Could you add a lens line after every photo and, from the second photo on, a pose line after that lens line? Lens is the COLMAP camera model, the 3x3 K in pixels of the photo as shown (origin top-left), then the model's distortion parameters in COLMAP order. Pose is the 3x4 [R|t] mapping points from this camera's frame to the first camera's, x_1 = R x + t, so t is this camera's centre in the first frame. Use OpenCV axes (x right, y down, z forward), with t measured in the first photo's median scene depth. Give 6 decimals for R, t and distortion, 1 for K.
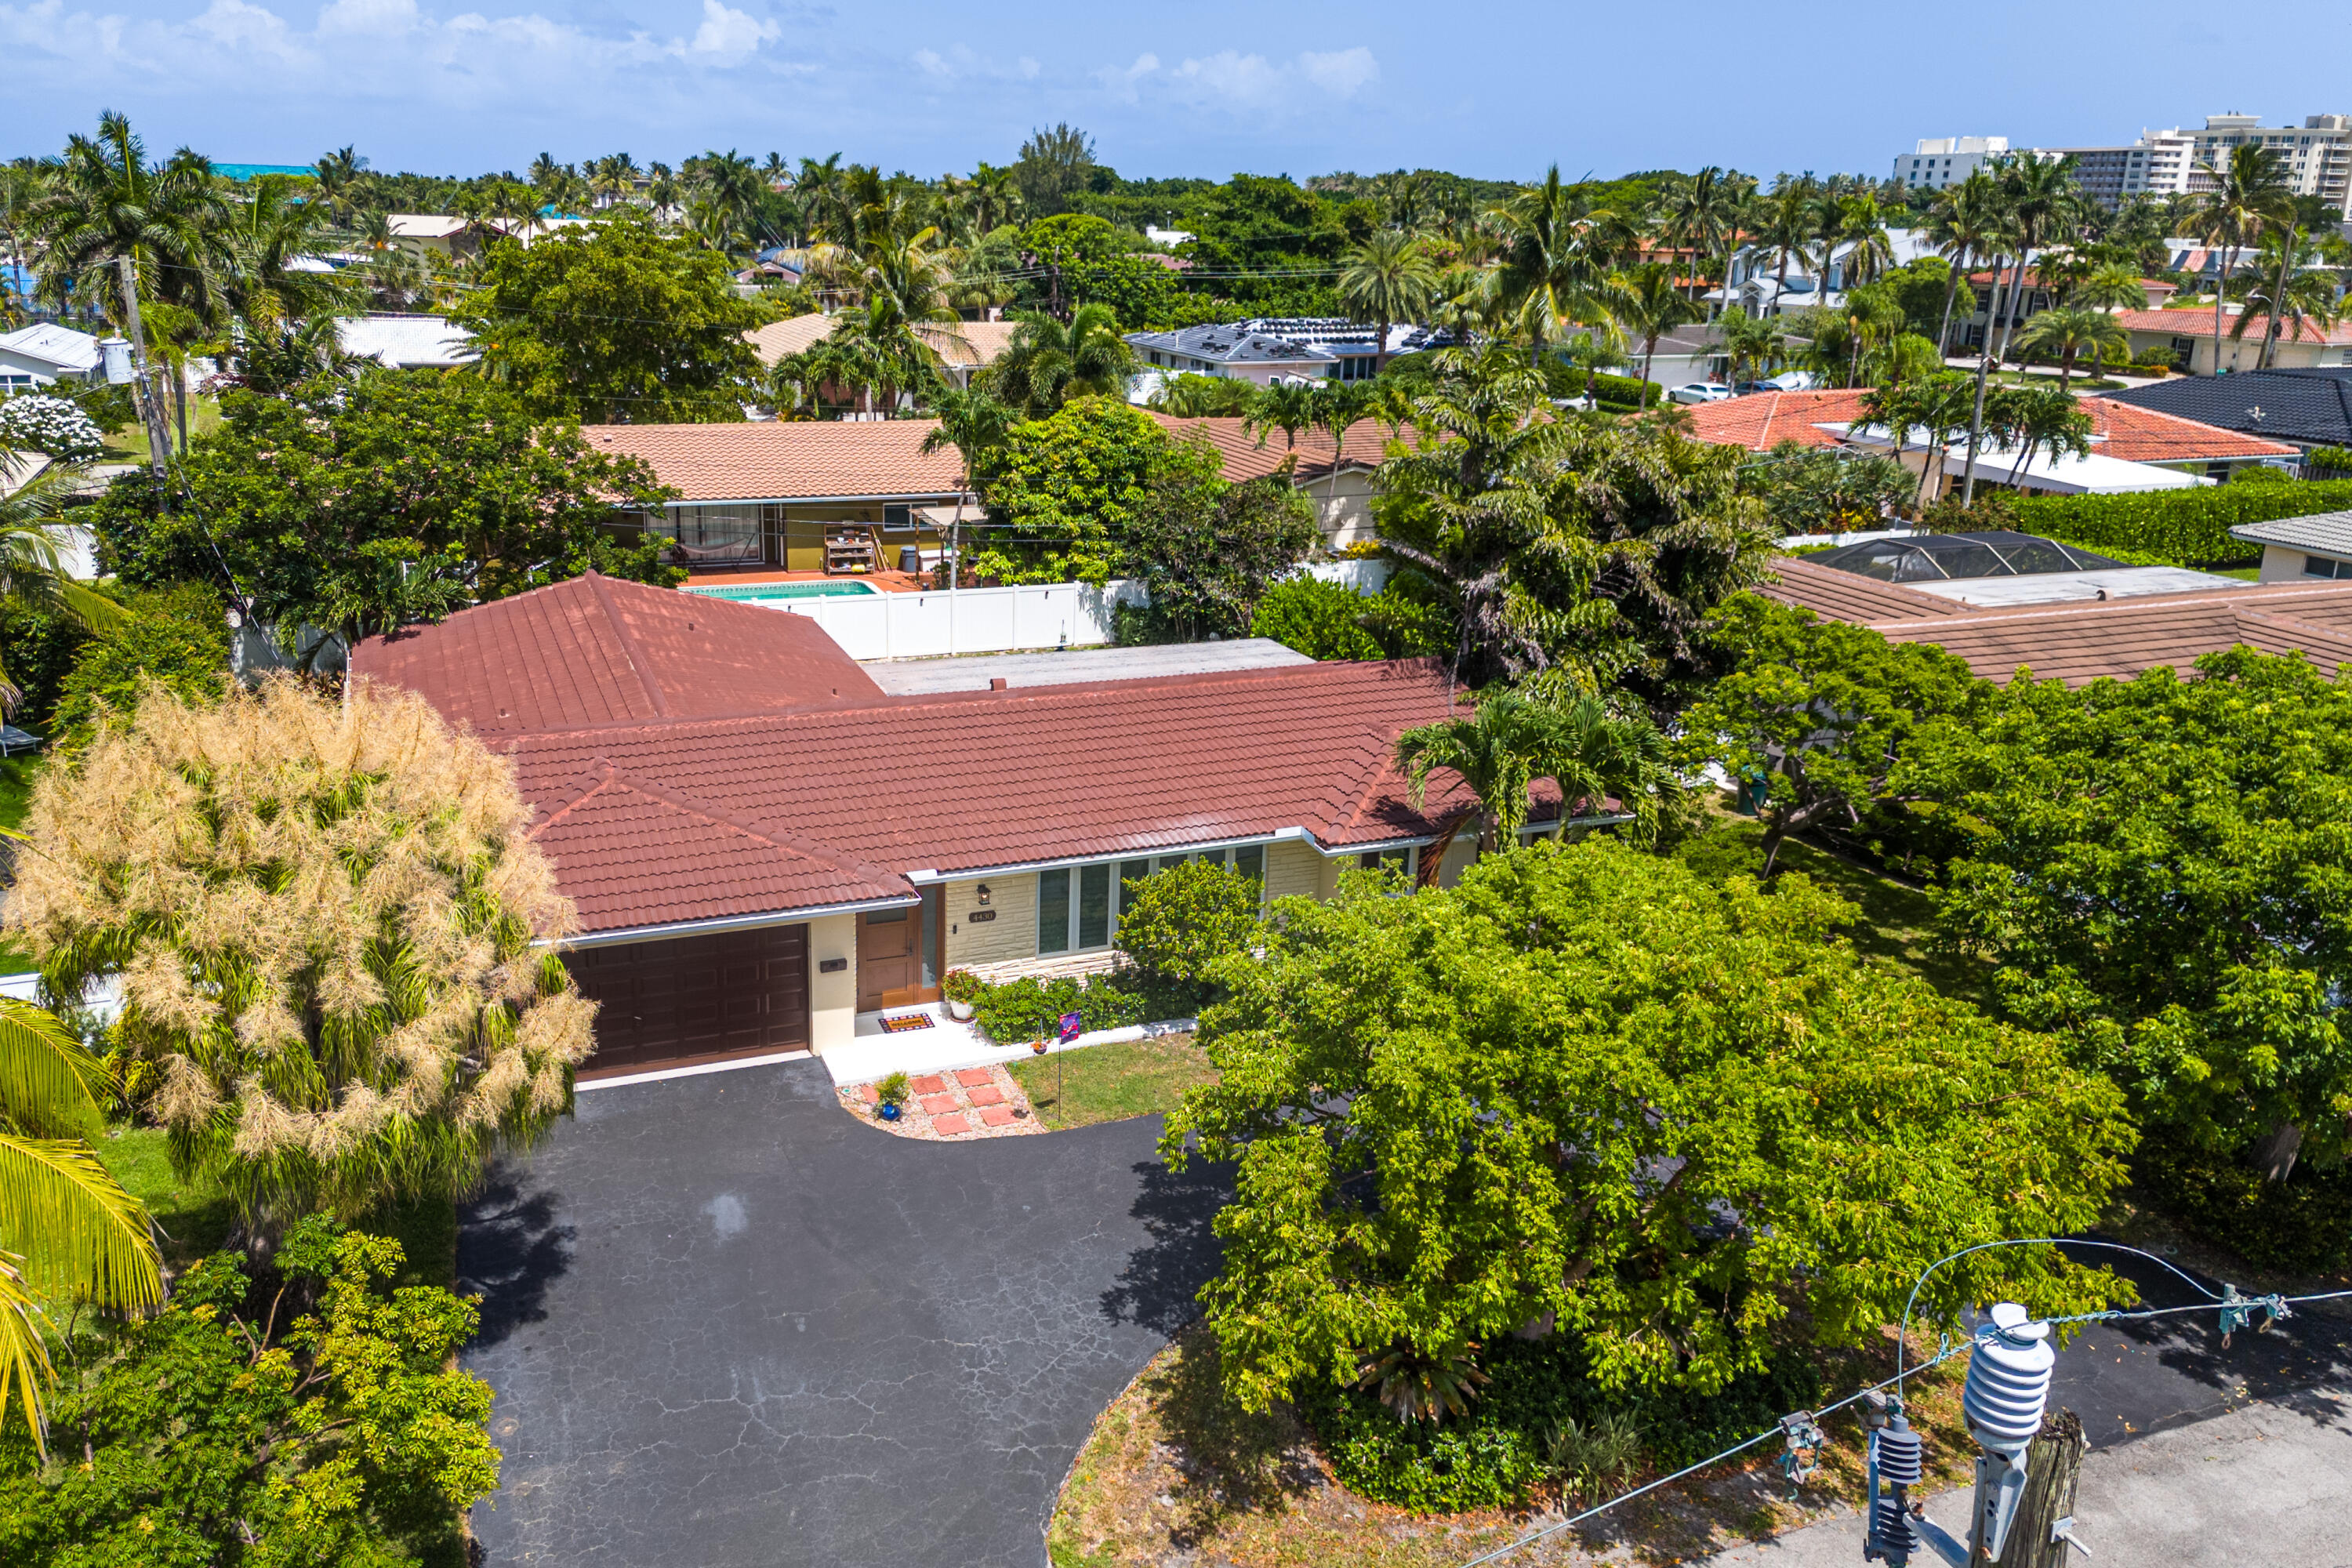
lens RADIAL K [[1778.1, 0, 1087.6], [0, 1778.1, 743.4], [0, 0, 1]] dist [0.043568, -0.007525]
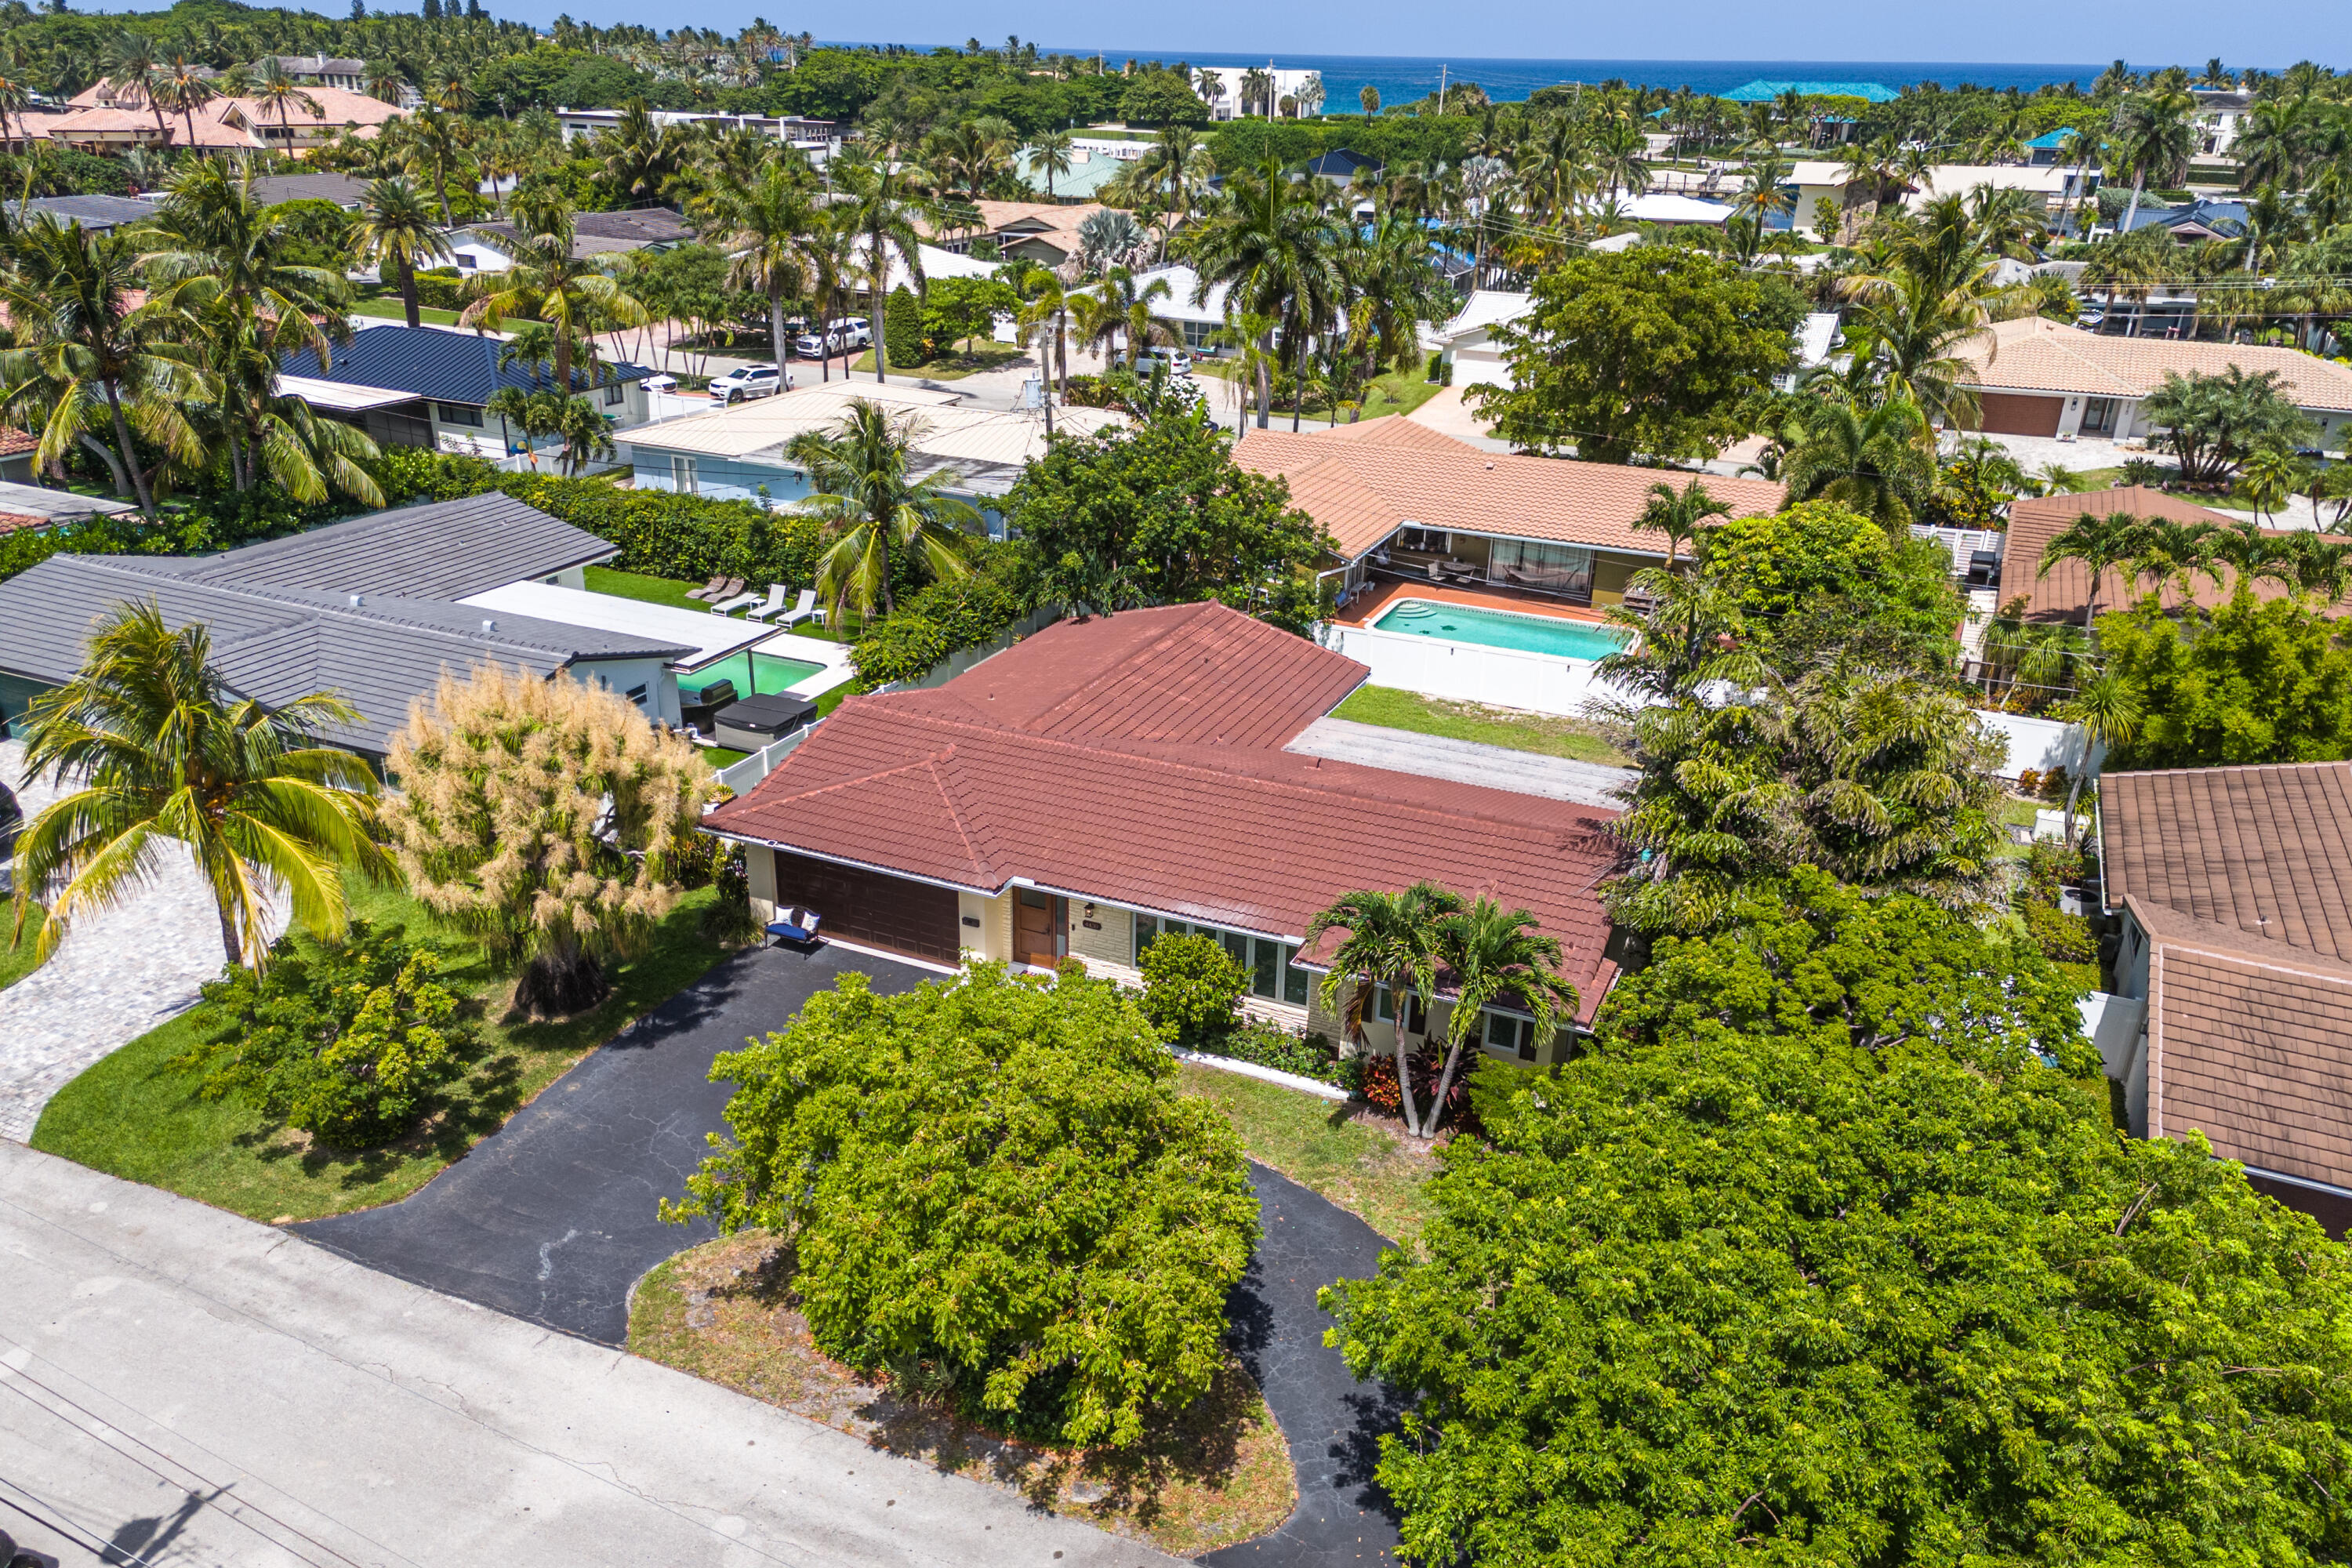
lens RADIAL K [[1747.8, 0, 1175.8], [0, 1747.8, 843.0], [0, 0, 1]] dist [0.052780, -0.013147]
pose [[0.707880, 0.283620, -0.646889, 0.521066], [-0.211598, 0.958932, 0.188883, -0.143579], [0.673894, 0.003174, 0.738822, 0.031226]]
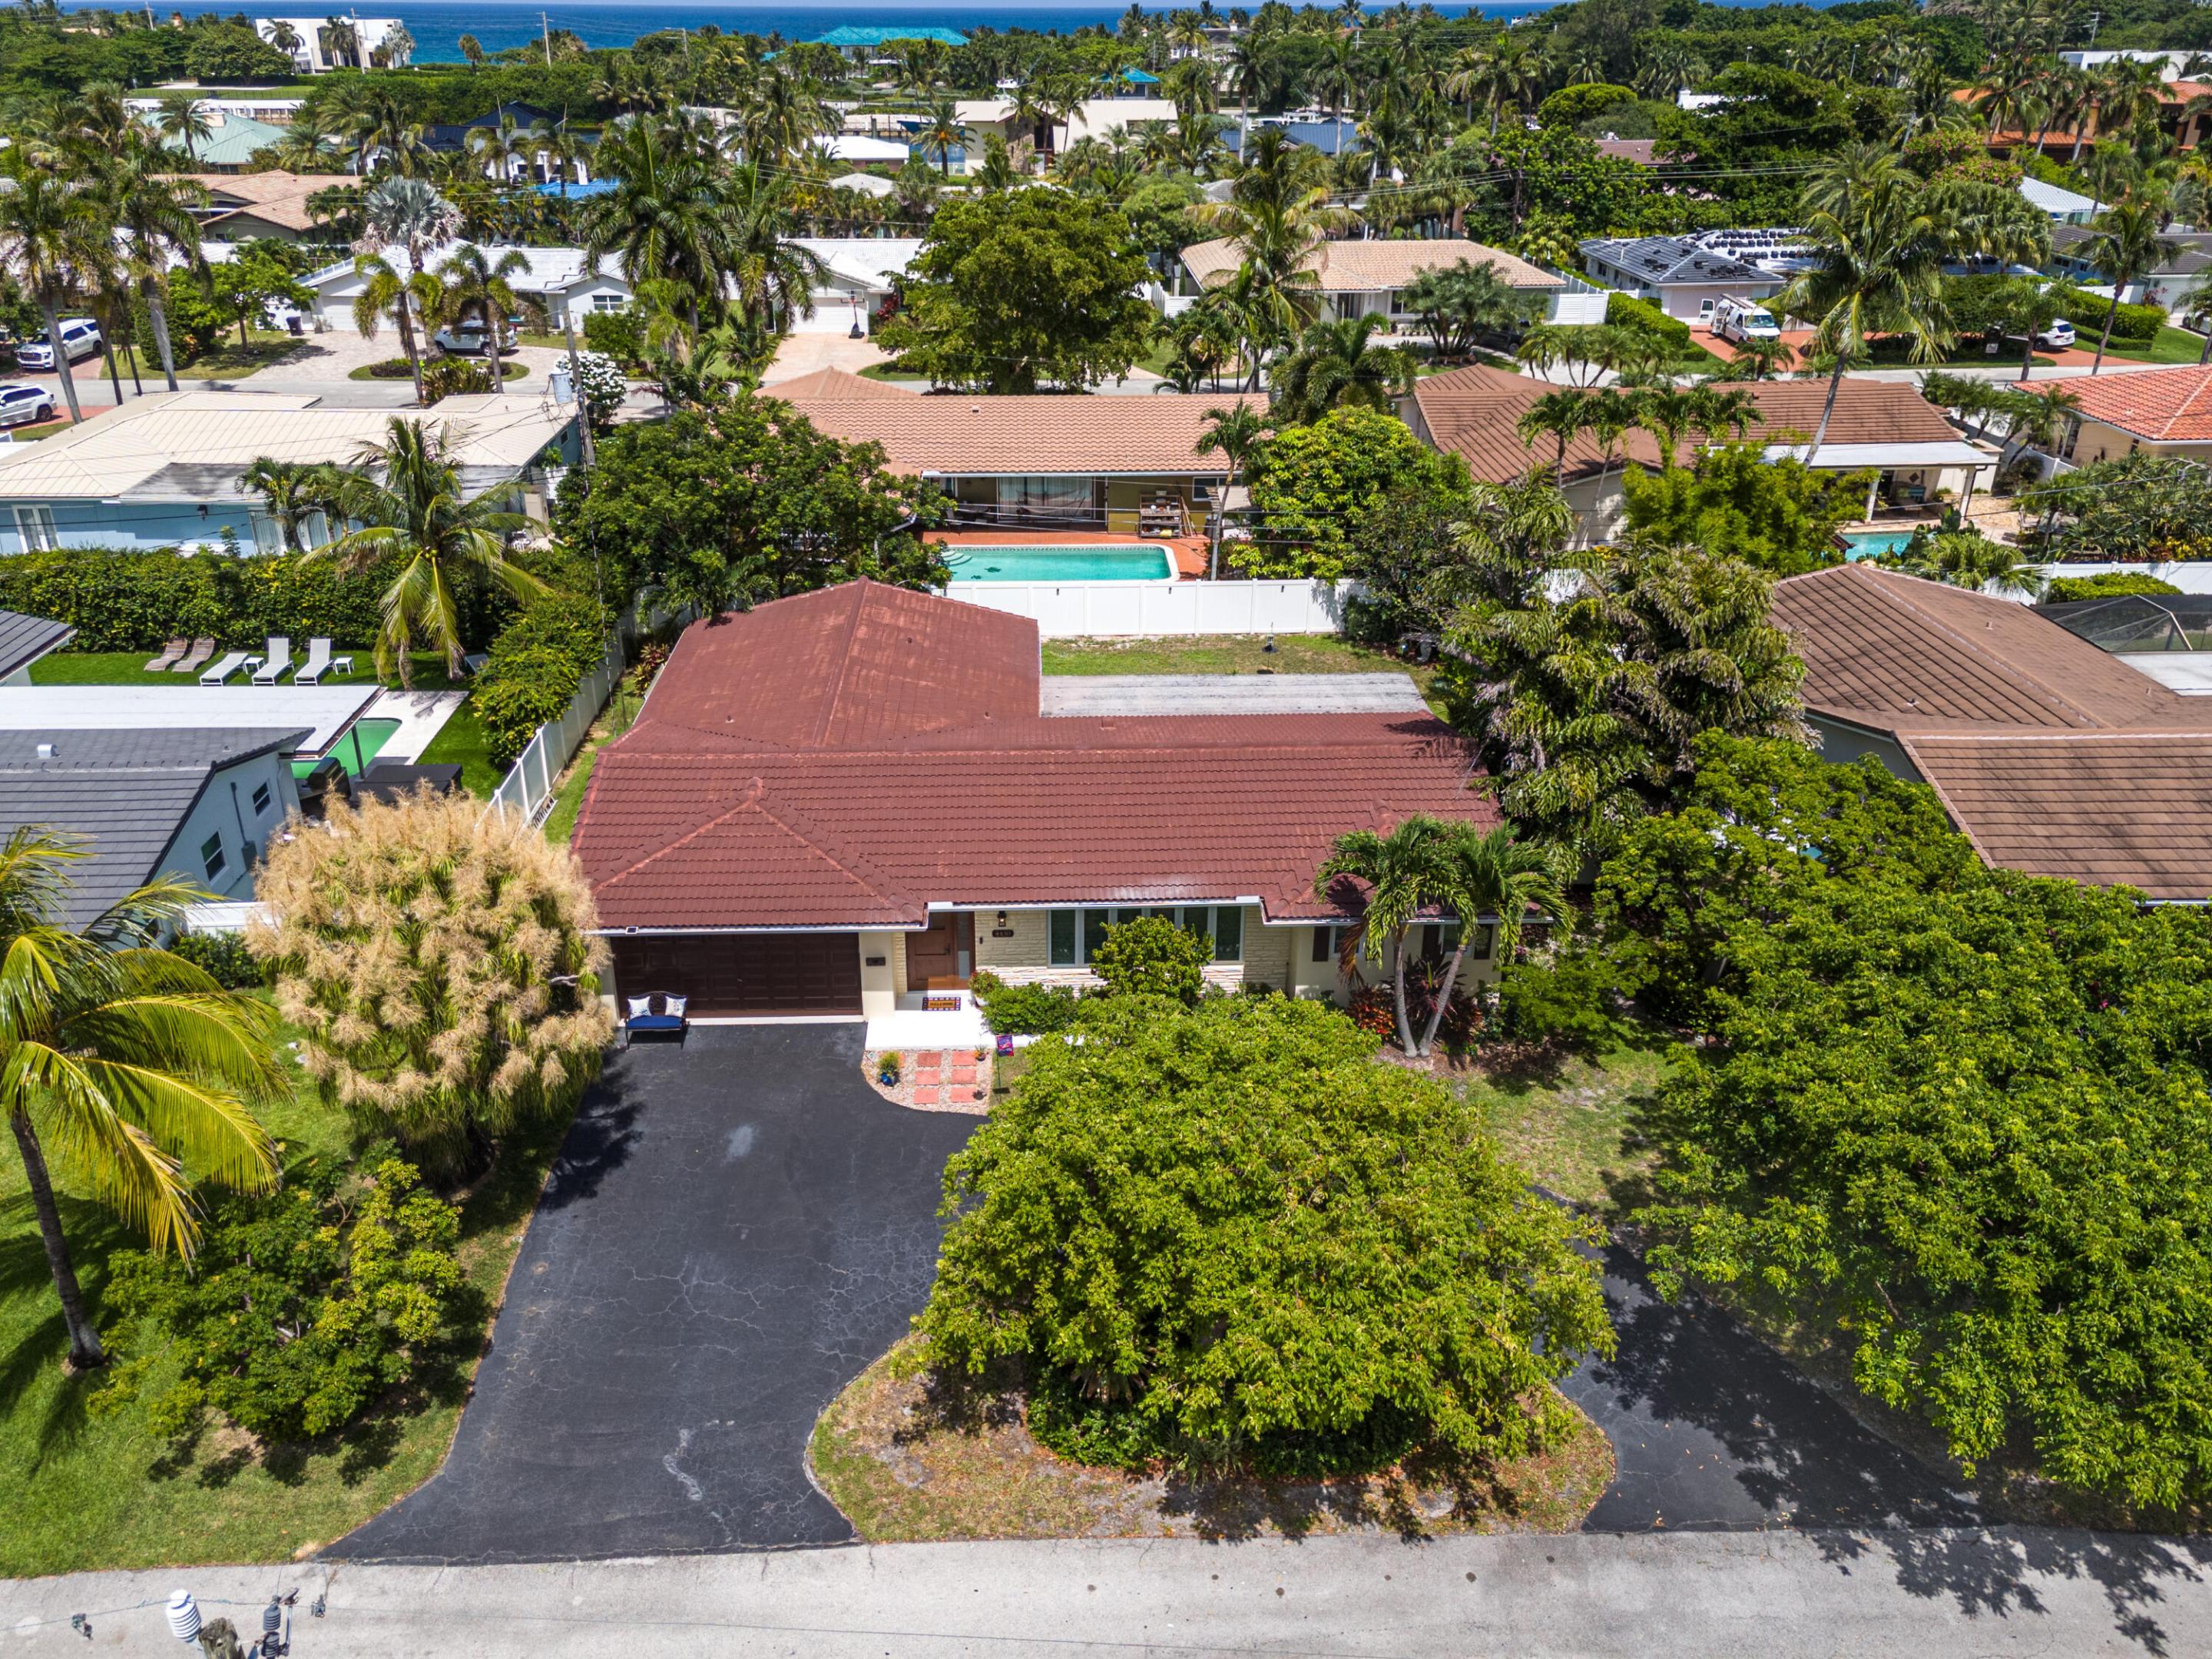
lens RADIAL K [[1659.1, 0, 1074.4], [0, 1659.1, 786.9], [0, 0, 1]] dist [0.052784, -0.000868]
pose [[0.944603, 0.116962, -0.306669, 0.219493], [-0.074089, 0.986219, 0.147930, -0.120669], [0.319745, -0.117014, 0.940251, -0.074168]]
